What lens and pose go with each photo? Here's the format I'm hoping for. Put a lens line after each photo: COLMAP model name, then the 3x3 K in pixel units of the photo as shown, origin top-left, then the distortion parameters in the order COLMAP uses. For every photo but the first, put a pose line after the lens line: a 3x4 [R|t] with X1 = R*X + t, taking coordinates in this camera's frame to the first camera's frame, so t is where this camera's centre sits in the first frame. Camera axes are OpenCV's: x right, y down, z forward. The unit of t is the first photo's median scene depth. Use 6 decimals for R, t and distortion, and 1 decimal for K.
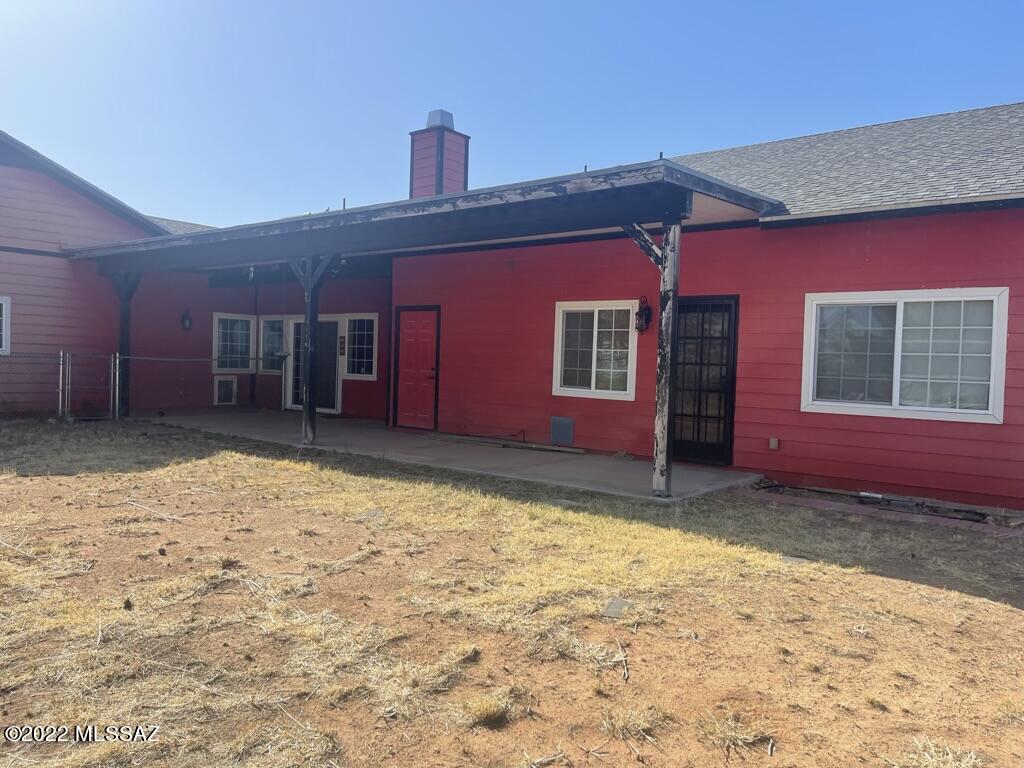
lens RADIAL K [[772.7, 0, 512.0], [0, 772.7, 384.0], [0, 0, 1]] dist [0.060578, -0.001757]
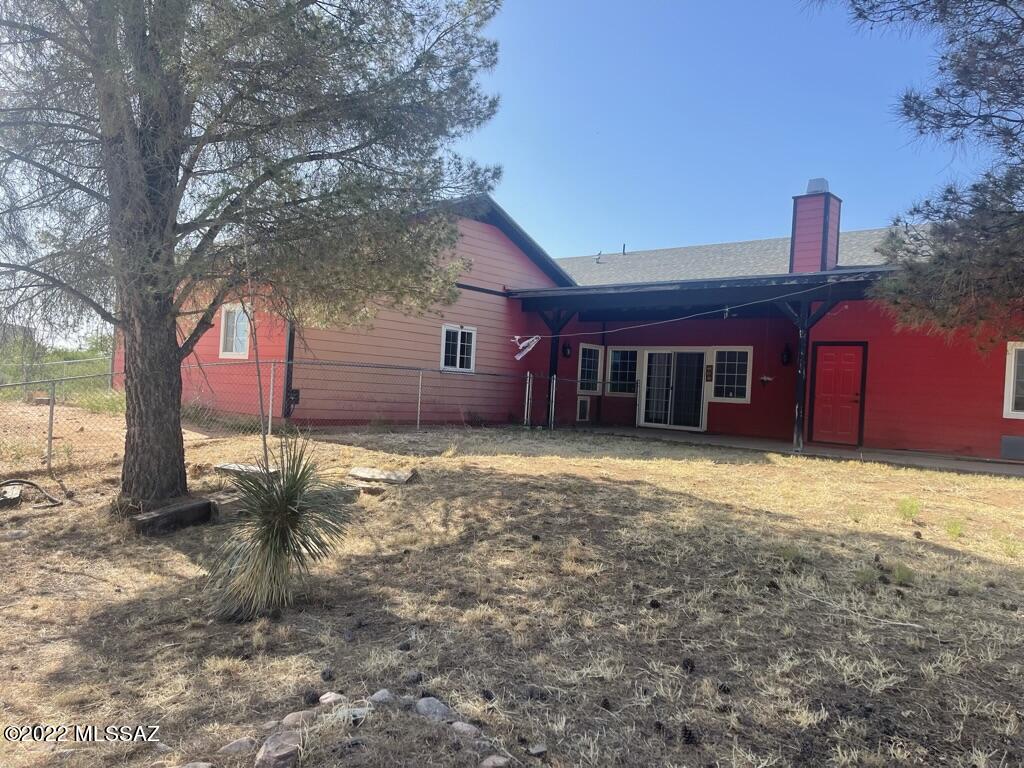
lens RADIAL K [[766.9, 0, 512.0], [0, 766.9, 384.0], [0, 0, 1]] dist [0.075643, -0.096013]
pose [[0.999204, 0.025845, -0.030390, -0.498064], [-0.027048, 0.998839, -0.039862, 0.022287], [0.029324, 0.040652, 0.998743, -0.181457]]
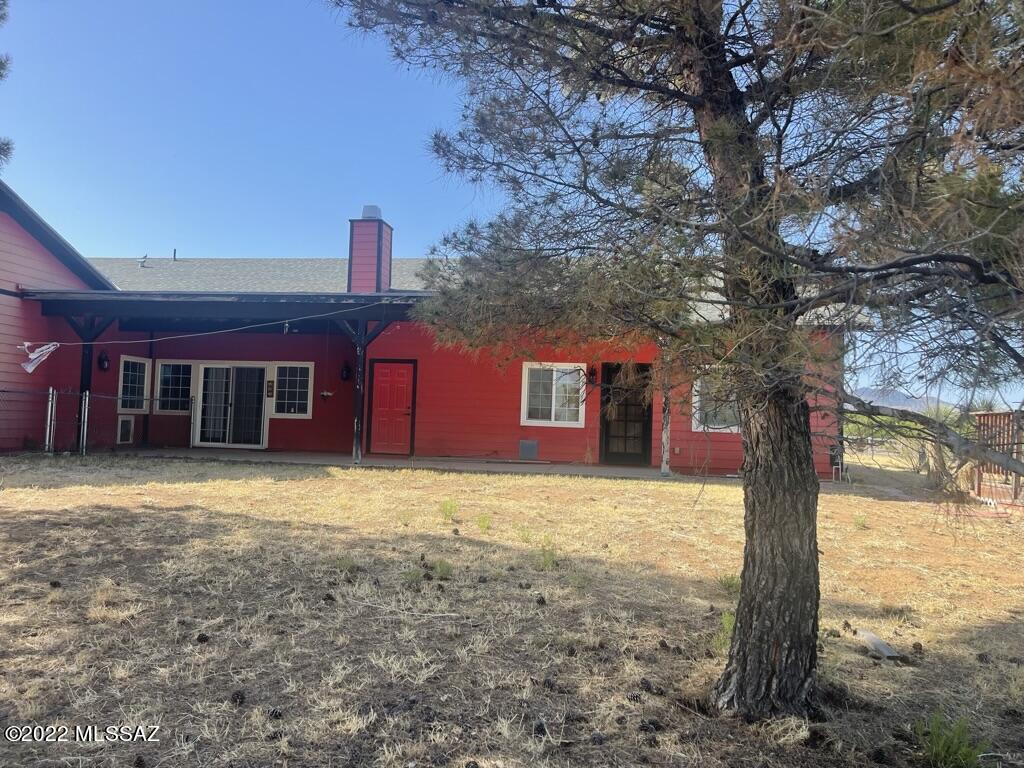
lens RADIAL K [[766.9, 0, 512.0], [0, 766.9, 384.0], [0, 0, 1]] dist [0.075643, -0.096013]
pose [[0.867705, 0.025057, 0.496447, -0.492939], [0.008736, 0.997806, -0.065632, 0.022562], [-0.497002, 0.061286, 0.865582, -0.177487]]
